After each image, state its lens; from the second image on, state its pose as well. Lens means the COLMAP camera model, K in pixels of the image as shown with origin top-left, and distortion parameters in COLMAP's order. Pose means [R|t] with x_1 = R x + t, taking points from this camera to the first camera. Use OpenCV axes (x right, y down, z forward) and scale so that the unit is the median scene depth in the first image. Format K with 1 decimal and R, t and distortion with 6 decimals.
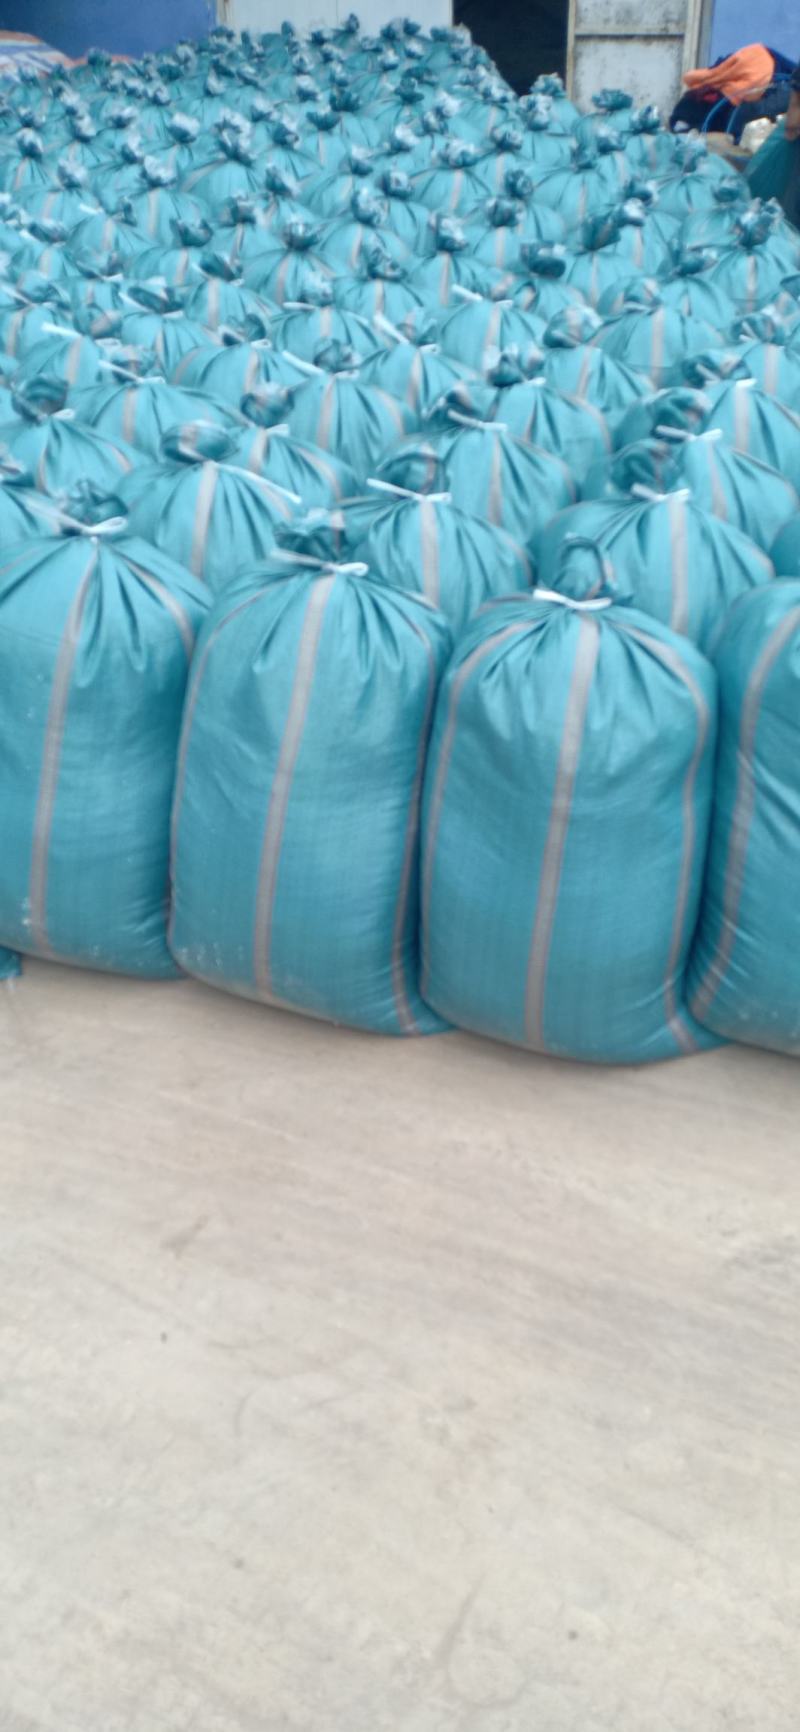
lens RADIAL K [[1365.6, 0, 393.8], [0, 1365.6, 925.4], [0, 0, 1]] dist [0.099271, -0.130867]
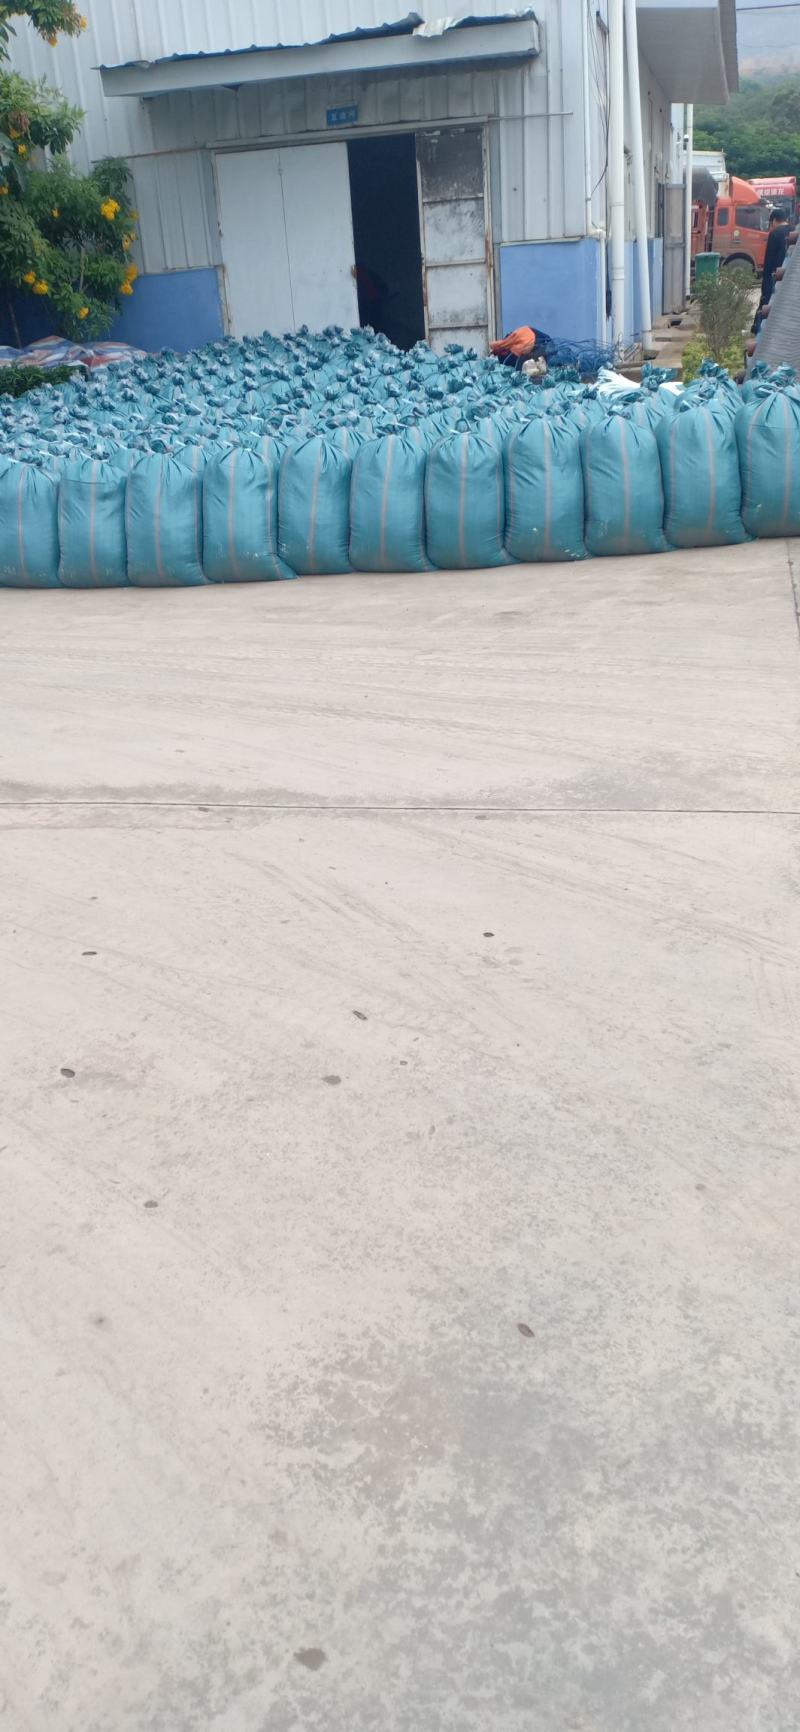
lens RADIAL K [[1571.5, 0, 399.1], [0, 1571.5, 1039.0], [0, 0, 1]] dist [0.117790, -0.202540]
pose [[0.993089, -0.083028, 0.082944, -0.365824], [0.096708, 0.979349, -0.177547, 1.467893], [-0.066489, 0.184342, 0.980611, -2.012663]]
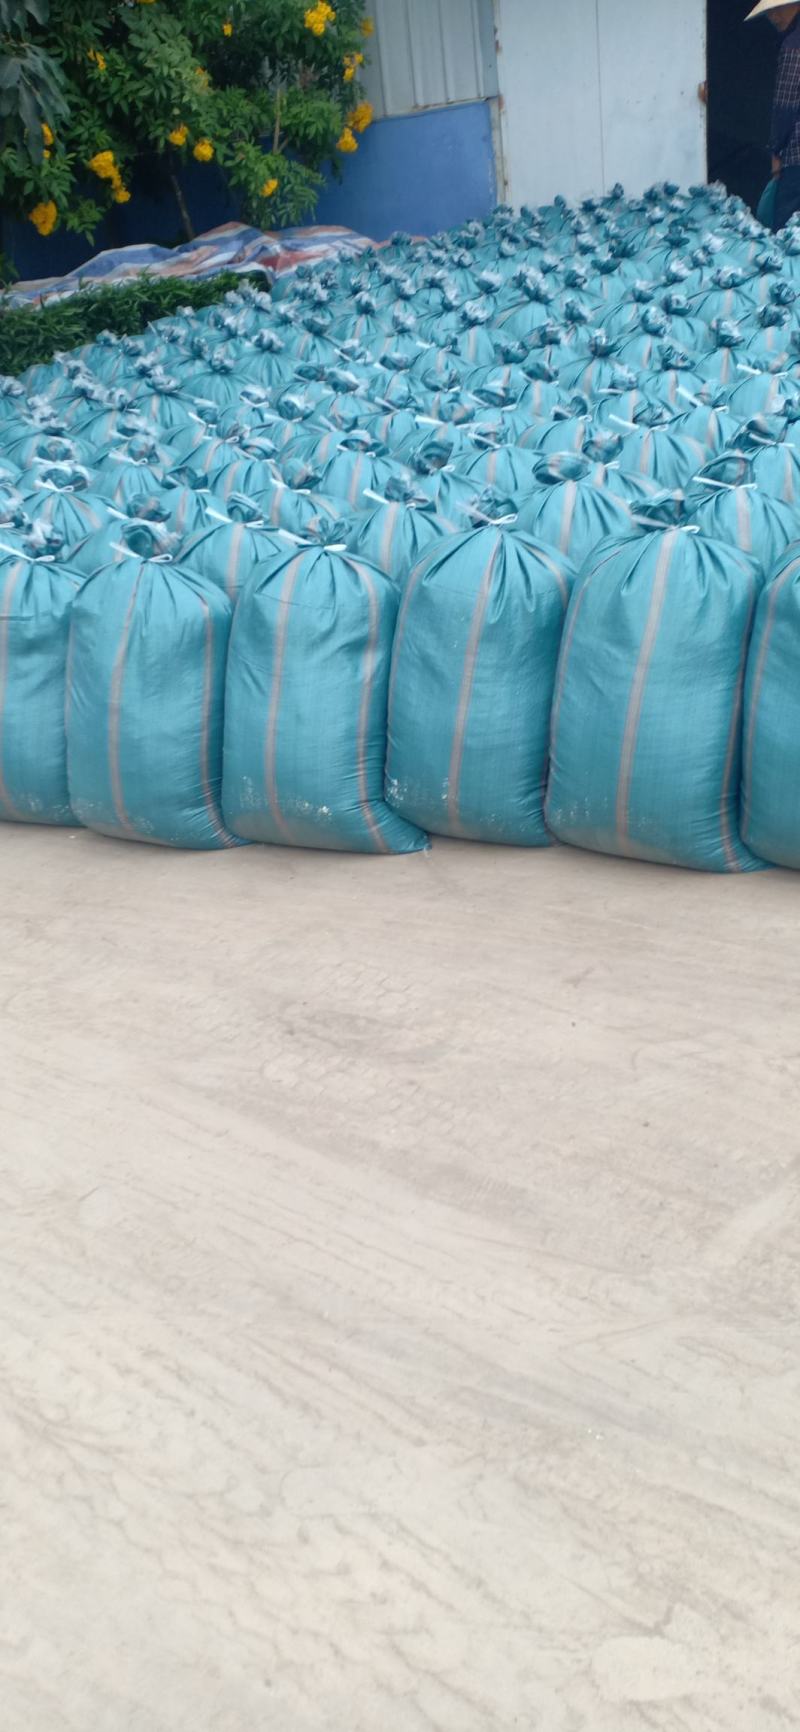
lens RADIAL K [[1422.6, 0, 360.7], [0, 1422.6, 923.7], [0, 0, 1]] dist [0.163590, -0.262857]
pose [[0.984727, -0.006577, -0.173983, -0.078526], [-0.014885, 0.992447, -0.121765, 0.238566], [0.173470, 0.122495, 0.977191, -0.325507]]
